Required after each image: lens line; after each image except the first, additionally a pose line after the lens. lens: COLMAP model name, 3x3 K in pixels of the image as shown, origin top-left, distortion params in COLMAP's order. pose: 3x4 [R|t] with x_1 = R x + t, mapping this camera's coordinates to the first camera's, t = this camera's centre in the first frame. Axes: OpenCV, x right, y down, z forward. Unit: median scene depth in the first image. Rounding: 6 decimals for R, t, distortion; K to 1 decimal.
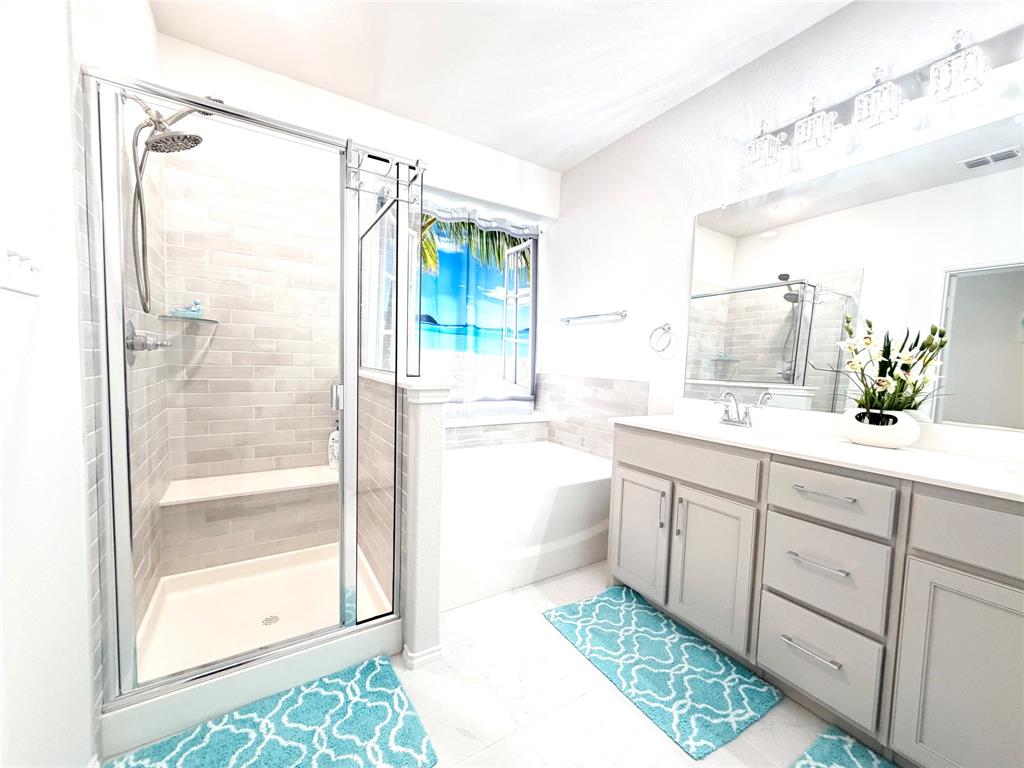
lens RADIAL K [[407.5, 0, 516.3], [0, 407.5, 383.4], [0, 0, 1]] dist [-0.000799, 0.000619]
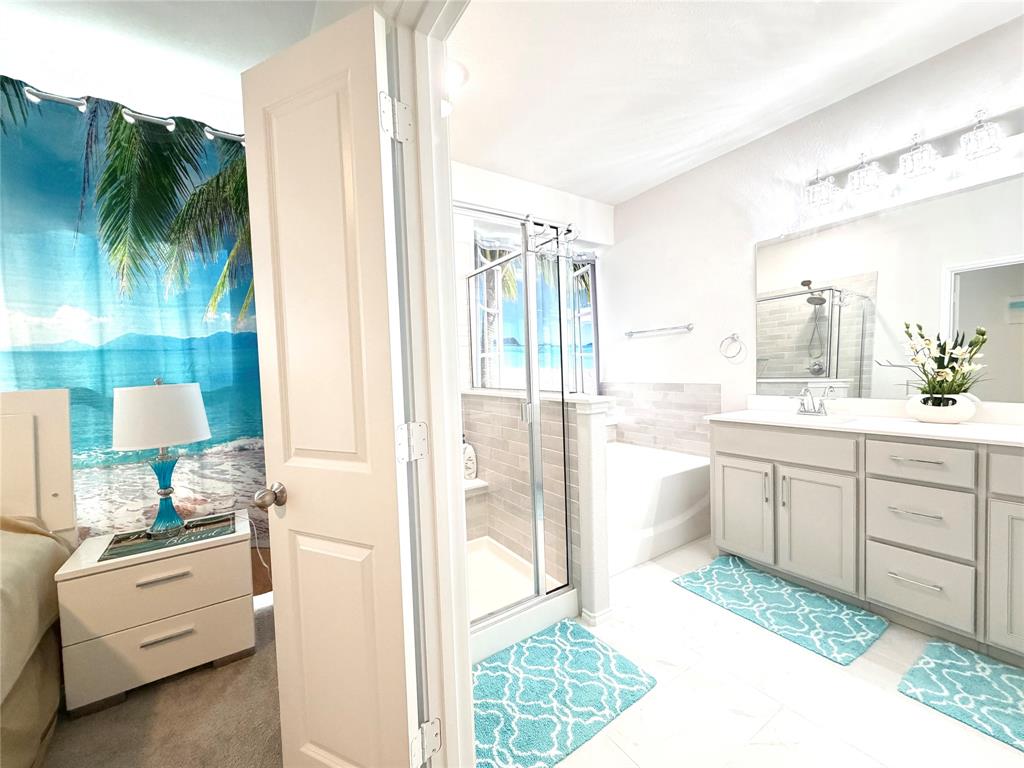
lens RADIAL K [[407.5, 0, 514.4], [0, 407.5, 383.3], [0, 0, 1]] dist [-0.000799, 0.000619]
pose [[0.997515, -0.066967, 0.021913, -0.467997], [0.067413, 0.997519, -0.020281, -0.034363], [-0.020501, 0.021708, 0.999554, -0.256631]]
